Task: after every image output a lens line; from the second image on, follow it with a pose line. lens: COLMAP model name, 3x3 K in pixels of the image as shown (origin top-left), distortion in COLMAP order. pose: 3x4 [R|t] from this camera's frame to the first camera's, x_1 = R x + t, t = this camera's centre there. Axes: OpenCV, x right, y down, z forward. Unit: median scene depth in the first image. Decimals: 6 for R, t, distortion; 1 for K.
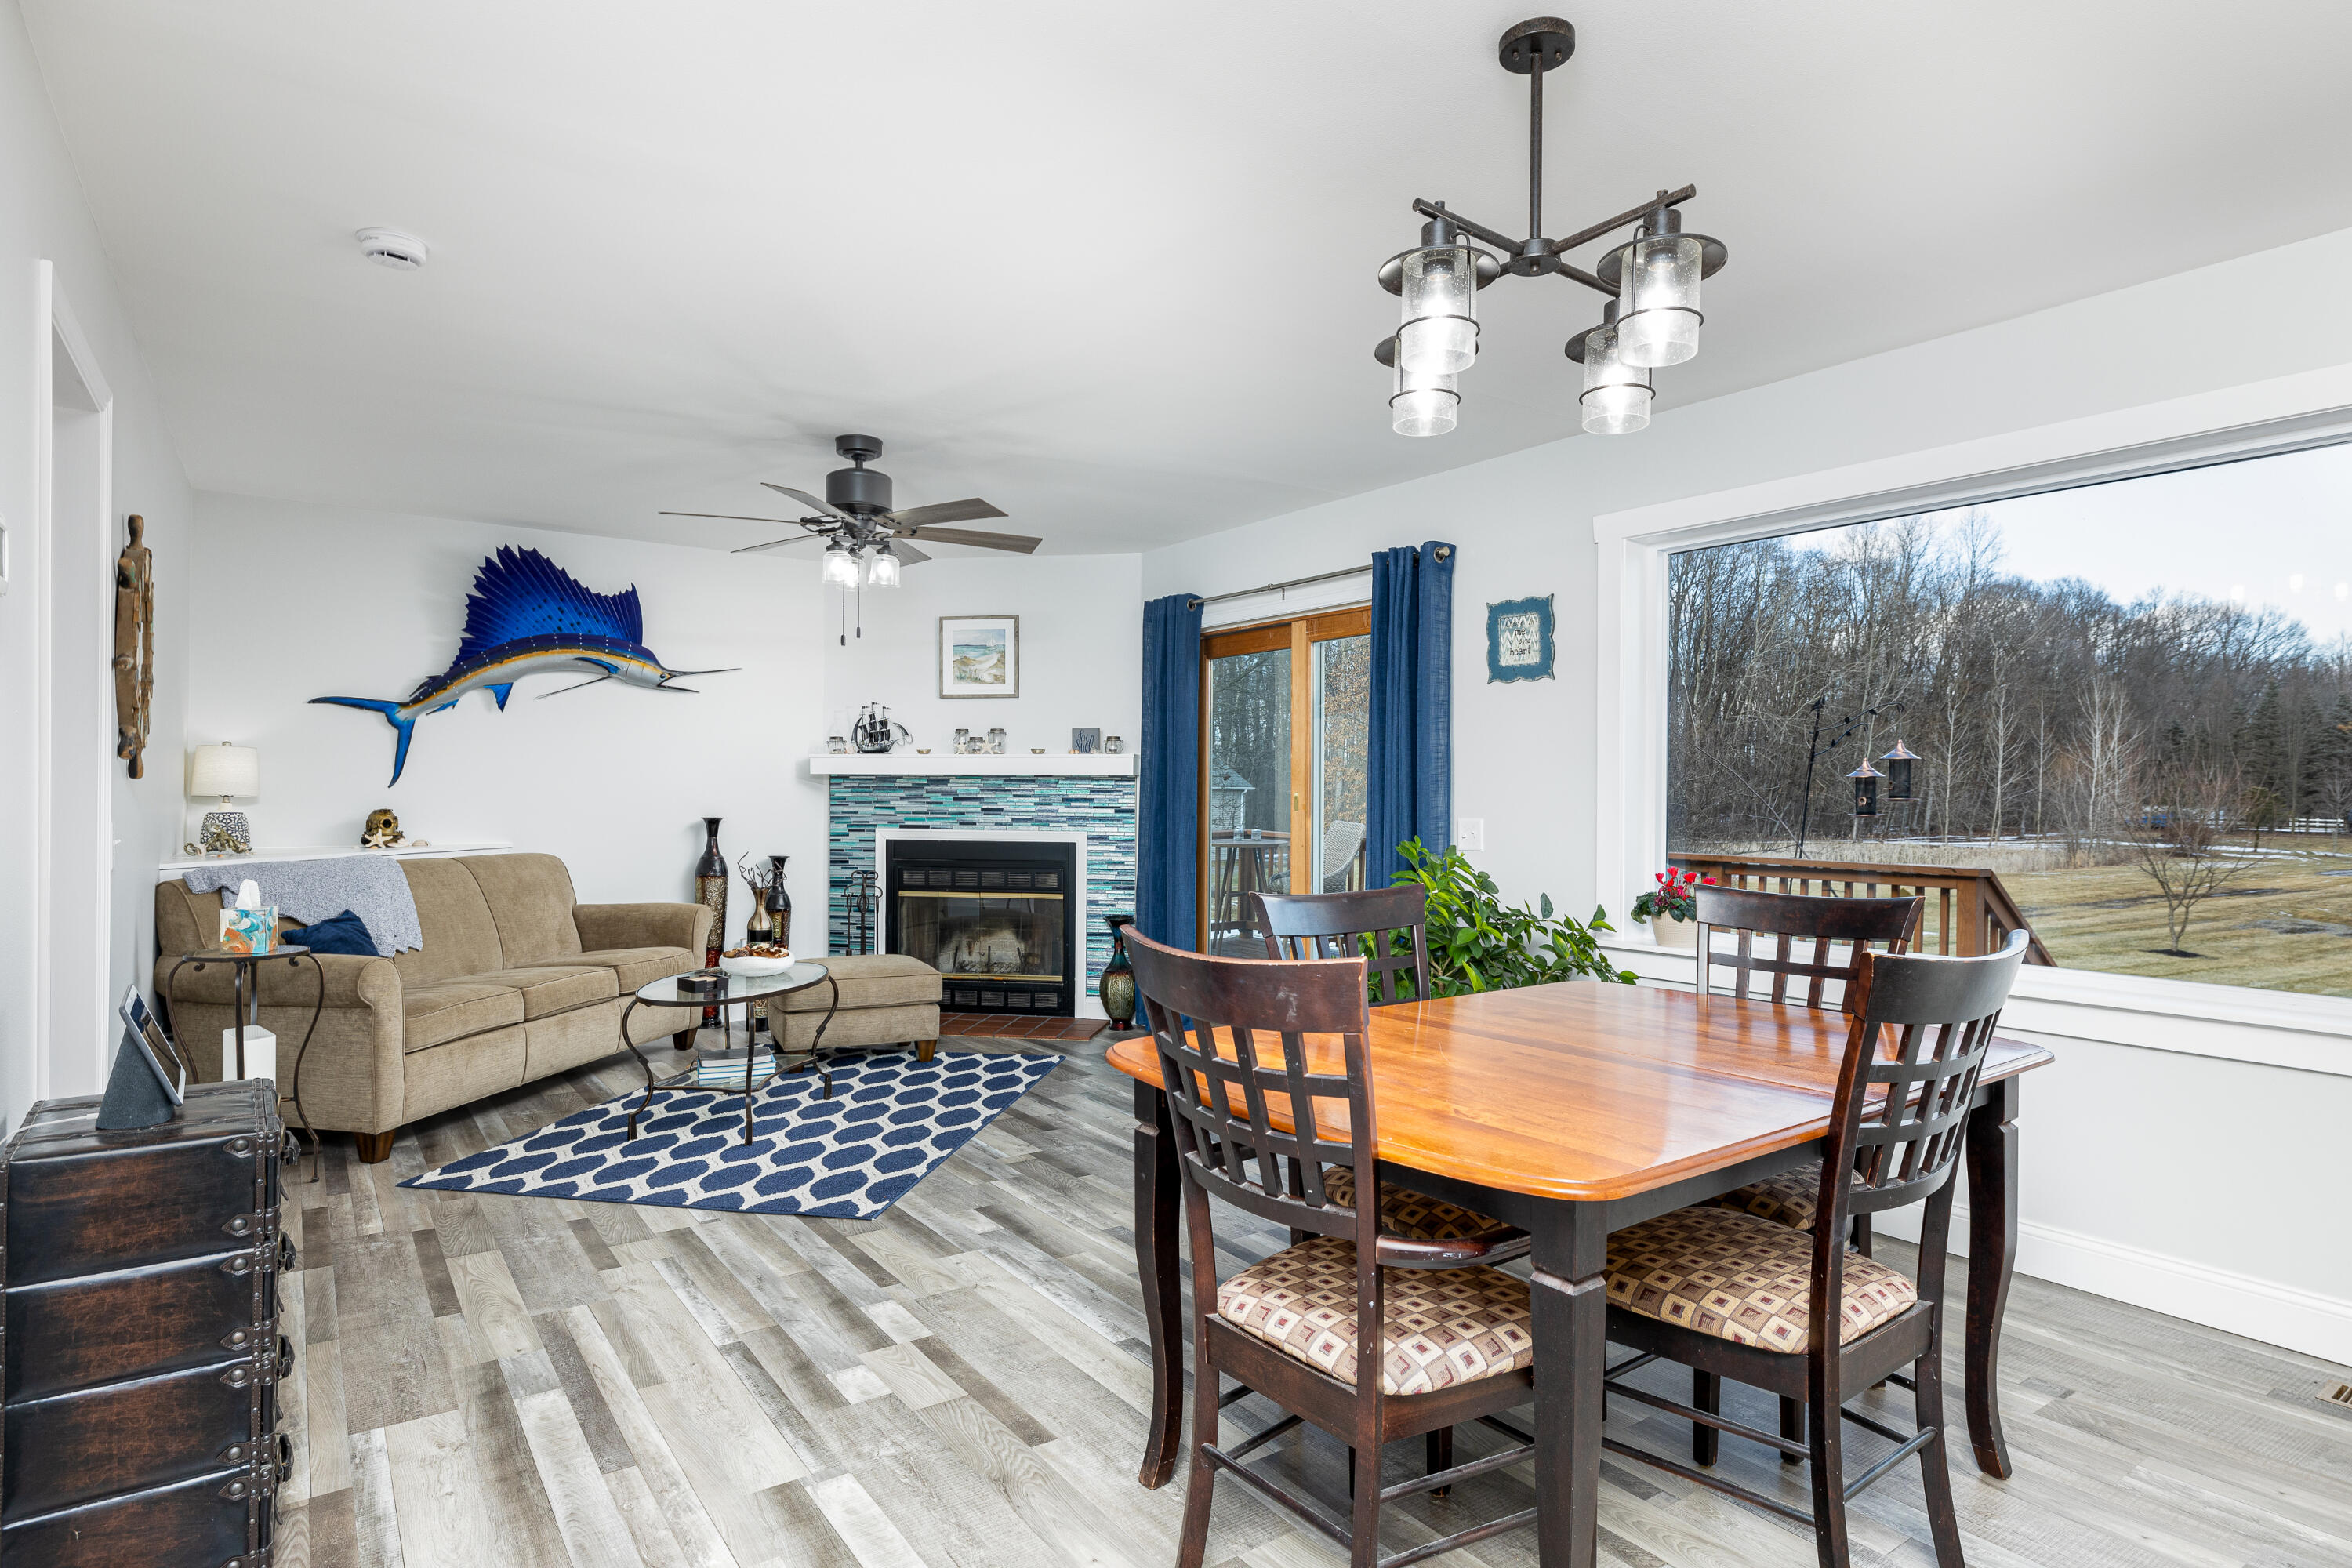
lens RADIAL K [[1213.1, 0, 1168.7], [0, 1213.1, 778.0], [0, 0, 1]] dist [-0.002100, -0.000153]
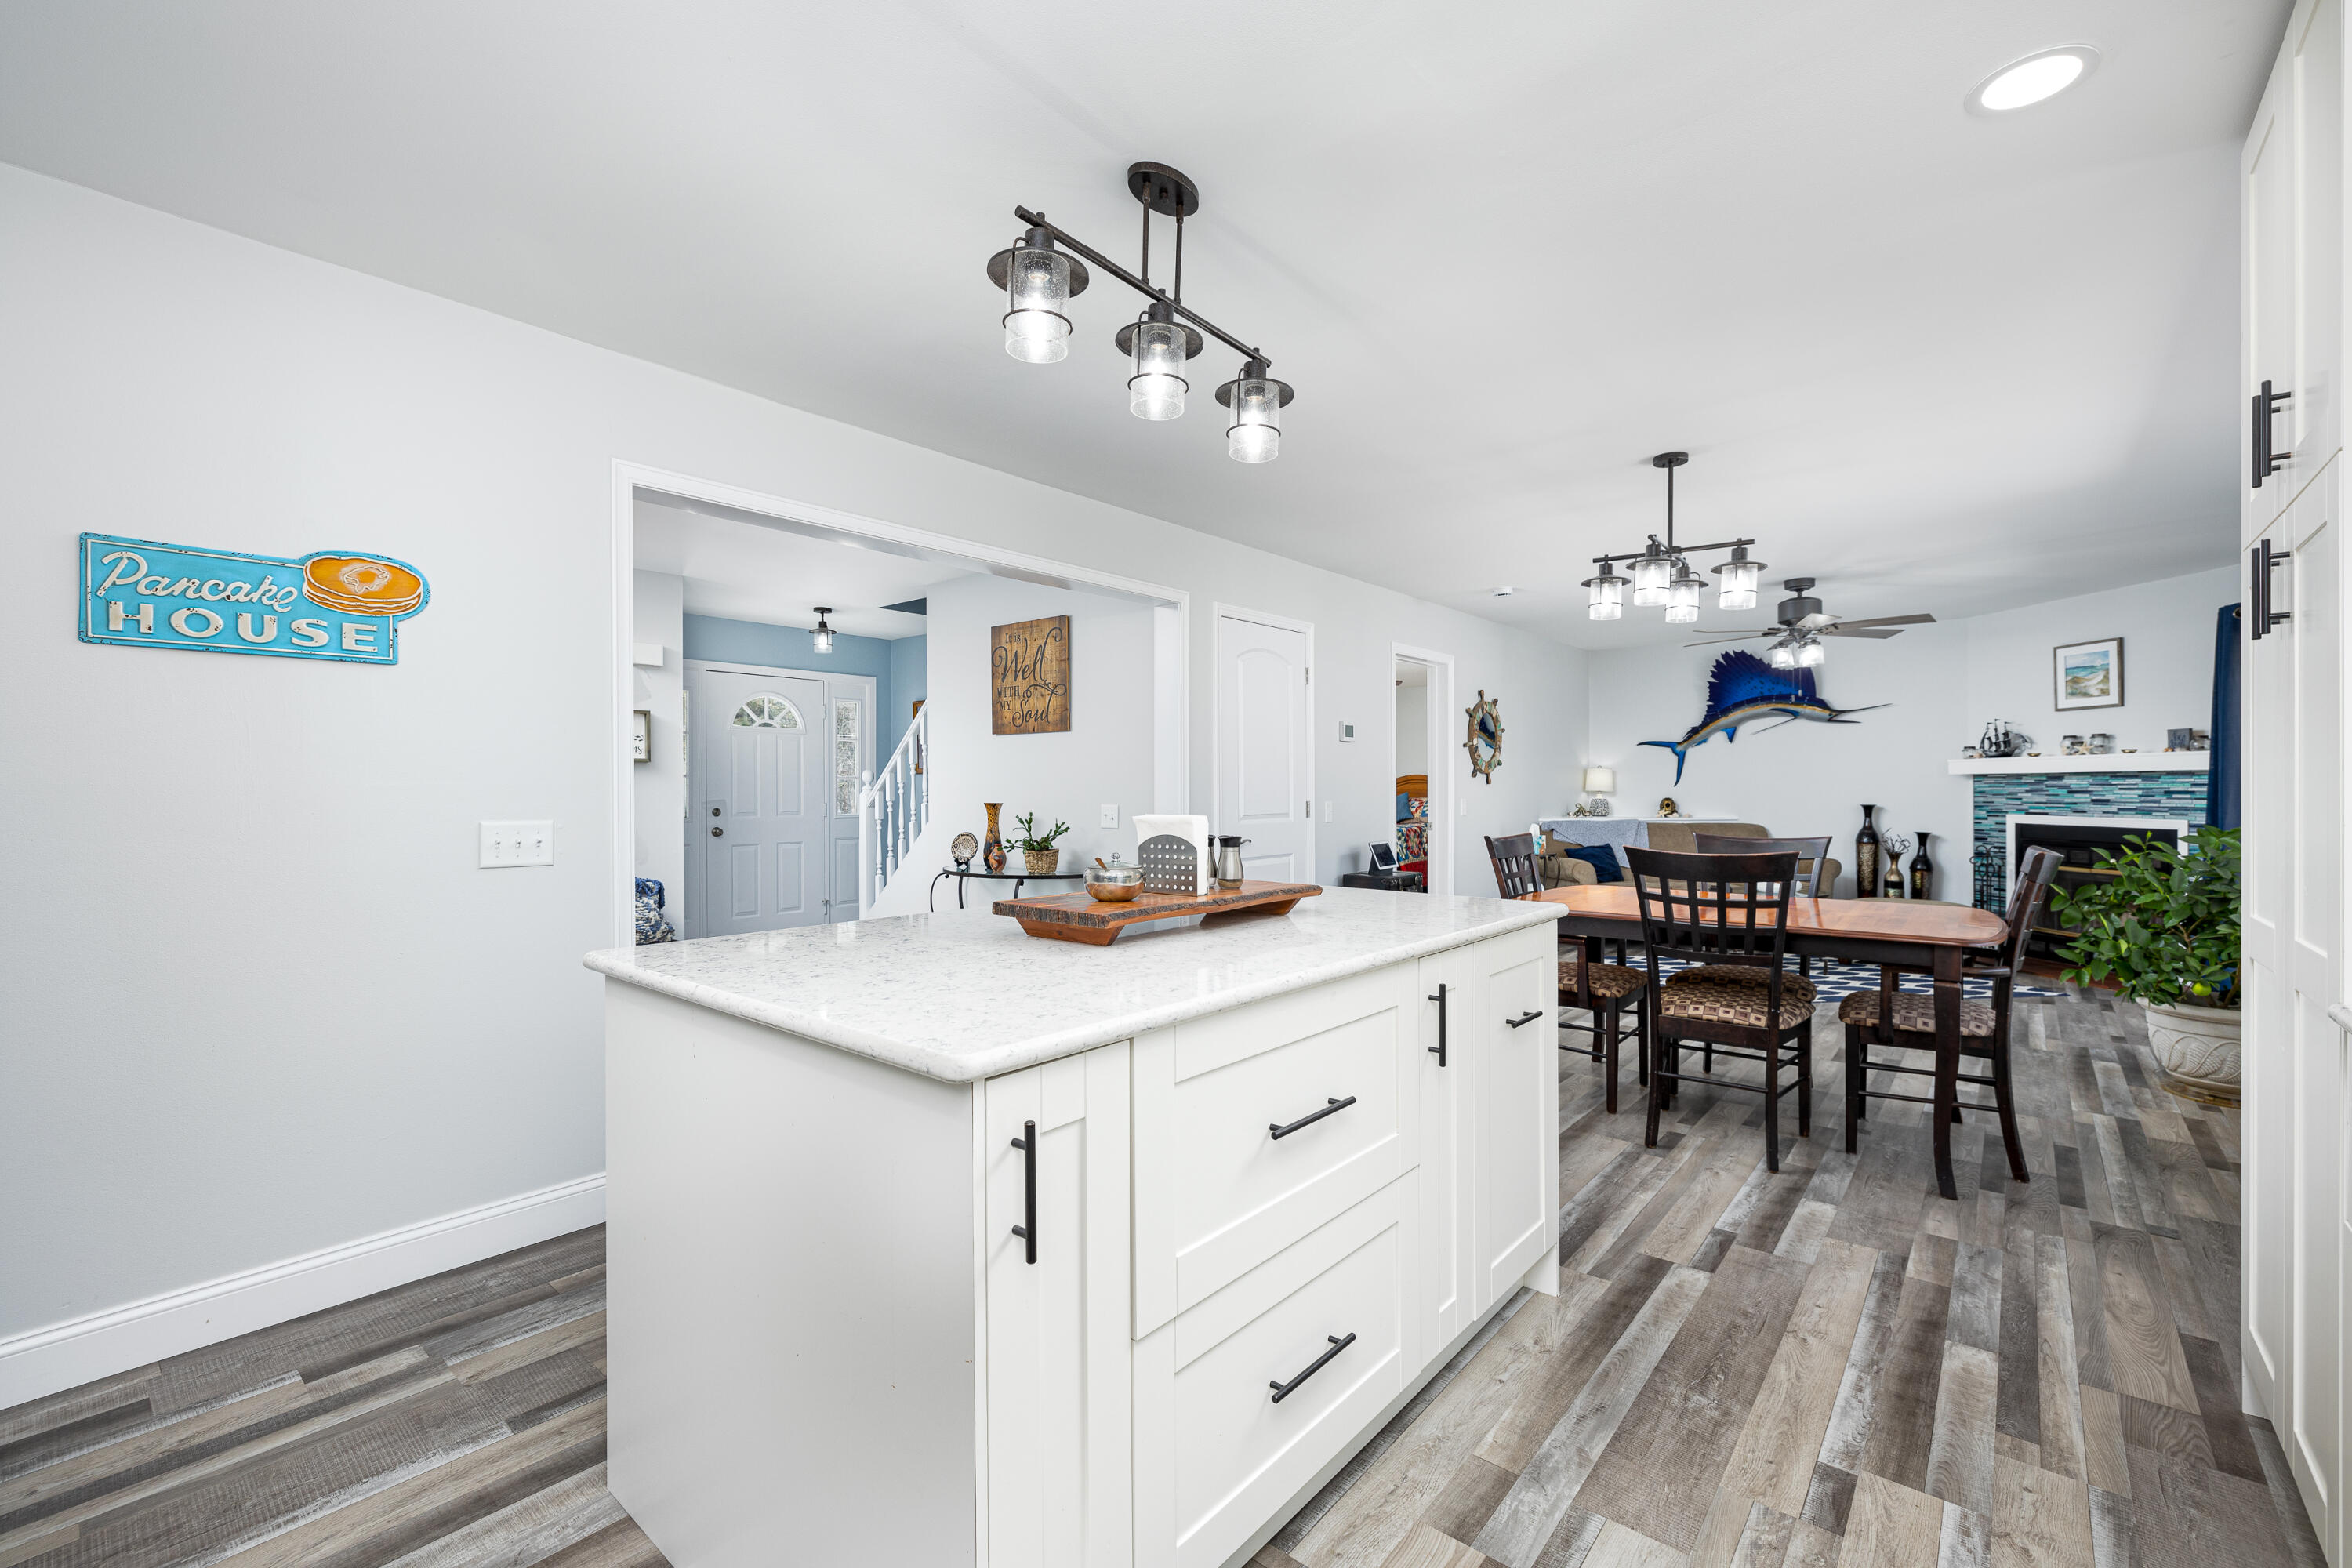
lens RADIAL K [[1006.9, 0, 1168.5], [0, 1006.9, 787.9], [0, 0, 1]] dist [0.004042, 0.000850]
pose [[0.243284, -0.008684, -0.969916, 0.652326], [0.007612, 0.999946, -0.007043, 0.014663], [0.969925, -0.005669, 0.243337, -0.159785]]
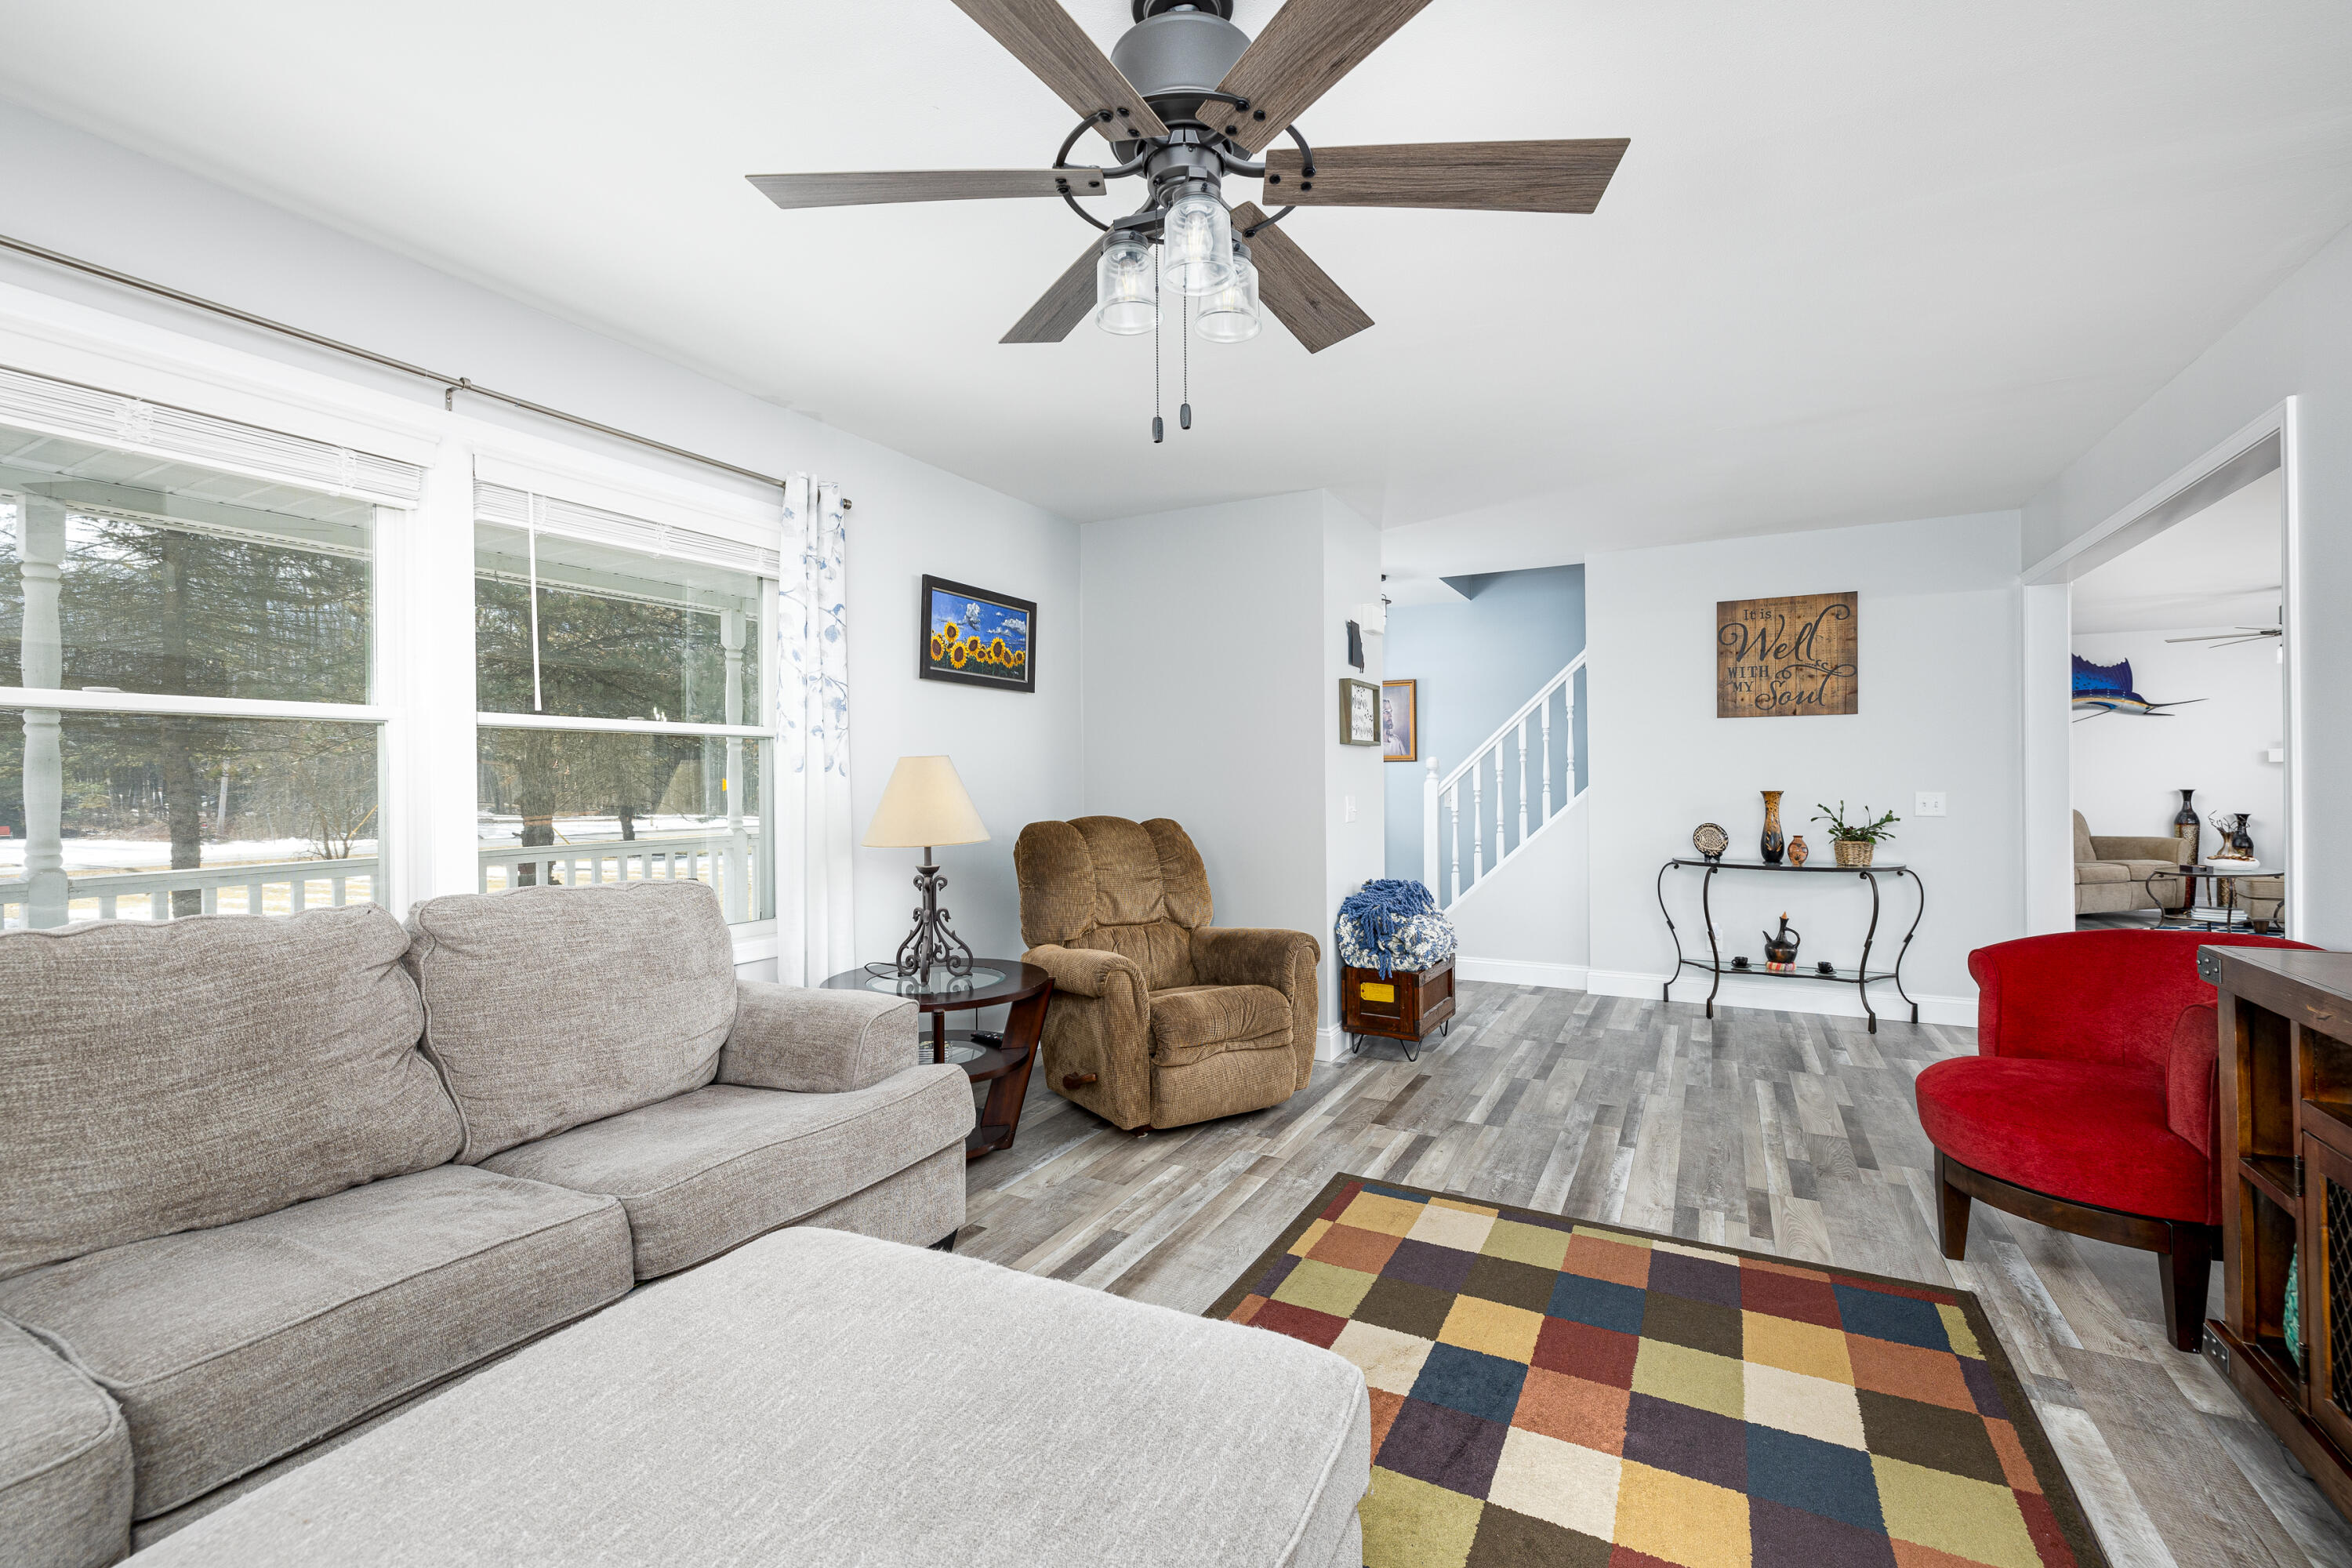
lens RADIAL K [[1006.9, 0, 1175.9], [0, 1006.9, 778.1], [0, 0, 1]] dist [0.004042, 0.000850]
pose [[0.430994, -0.009379, -0.902306, 0.292989], [0.011108, 0.999925, -0.005088, 0.009052], [0.902286, -0.007830, 0.431066, -0.892019]]
